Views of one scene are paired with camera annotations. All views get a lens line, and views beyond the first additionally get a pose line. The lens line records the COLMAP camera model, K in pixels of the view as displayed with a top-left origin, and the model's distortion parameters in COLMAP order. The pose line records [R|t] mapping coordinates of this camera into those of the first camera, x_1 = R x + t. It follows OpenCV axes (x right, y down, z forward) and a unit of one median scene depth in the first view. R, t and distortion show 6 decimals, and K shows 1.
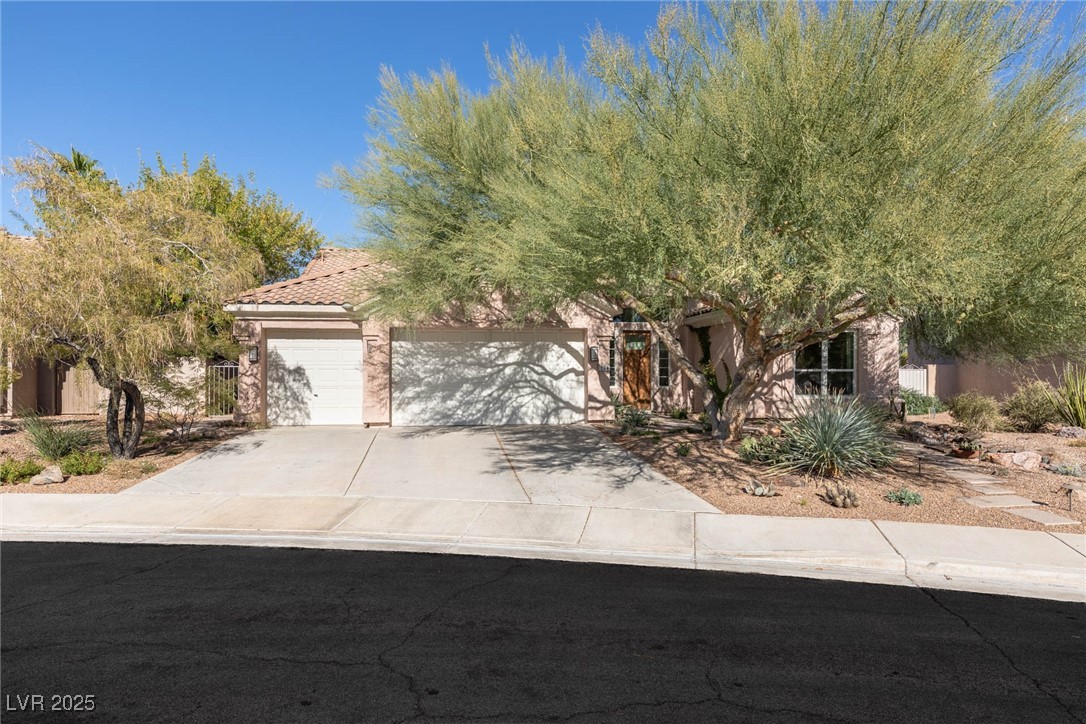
lens RADIAL K [[665.0, 0, 524.2], [0, 665.0, 393.9], [0, 0, 1]] dist [0.019884, 0.000119]
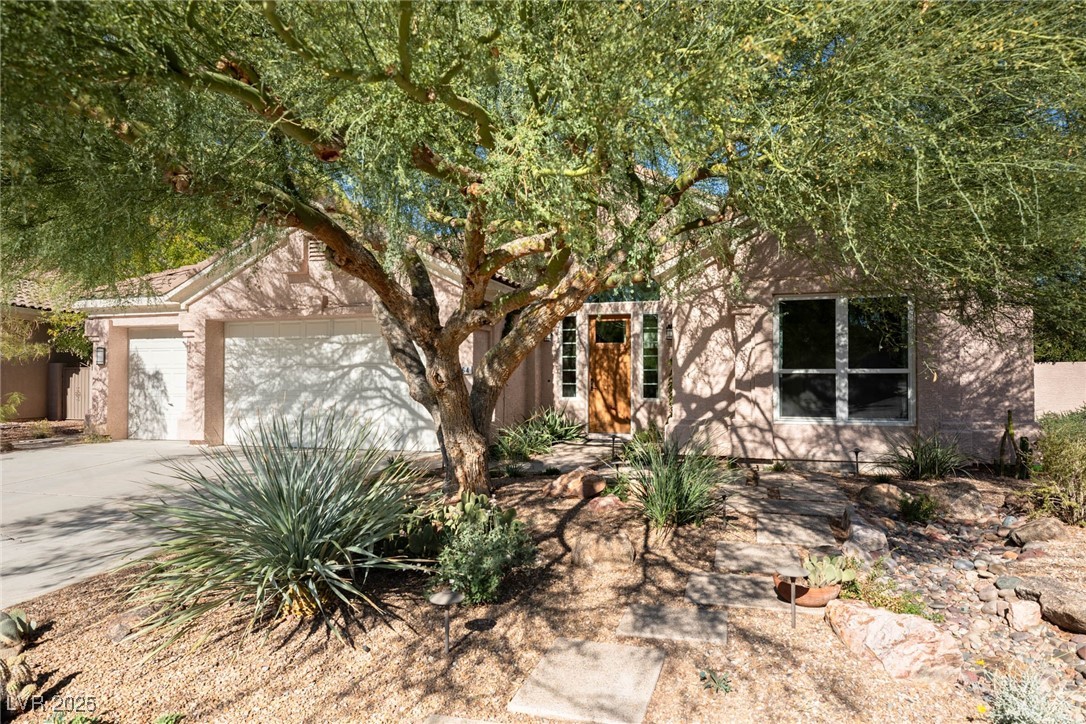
lens RADIAL K [[695.5, 0, 528.6], [0, 695.5, 382.2], [0, 0, 1]] dist [0.008377, 0.002477]
pose [[0.897818, 0.000144, -0.440366, 0.475000], [-0.013898, 0.999511, -0.028009, -0.007934], [0.440147, 0.031267, 0.897381, 0.401946]]
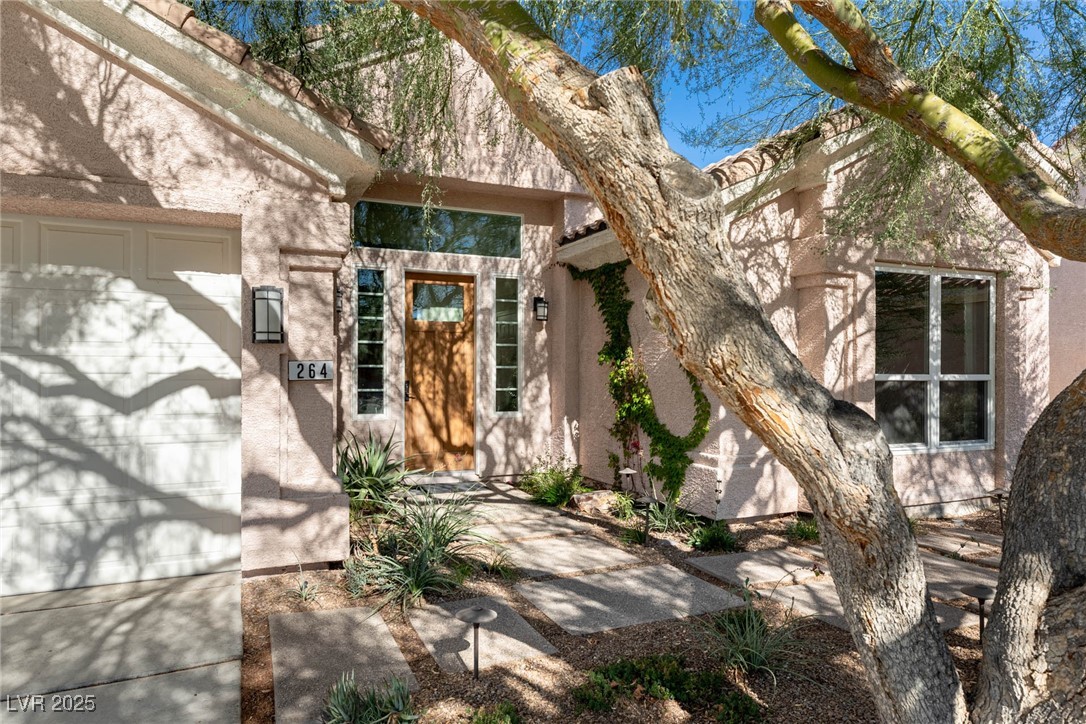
lens RADIAL K [[695.5, 0, 537.1], [0, 695.5, 370.5], [0, 0, 1]] dist [0.008377, 0.002477]
pose [[0.960385, 0.003079, 0.278659, 0.126444], [0.004995, 0.999588, -0.028260, -0.029594], [-0.278632, 0.028532, 0.959974, 0.692158]]
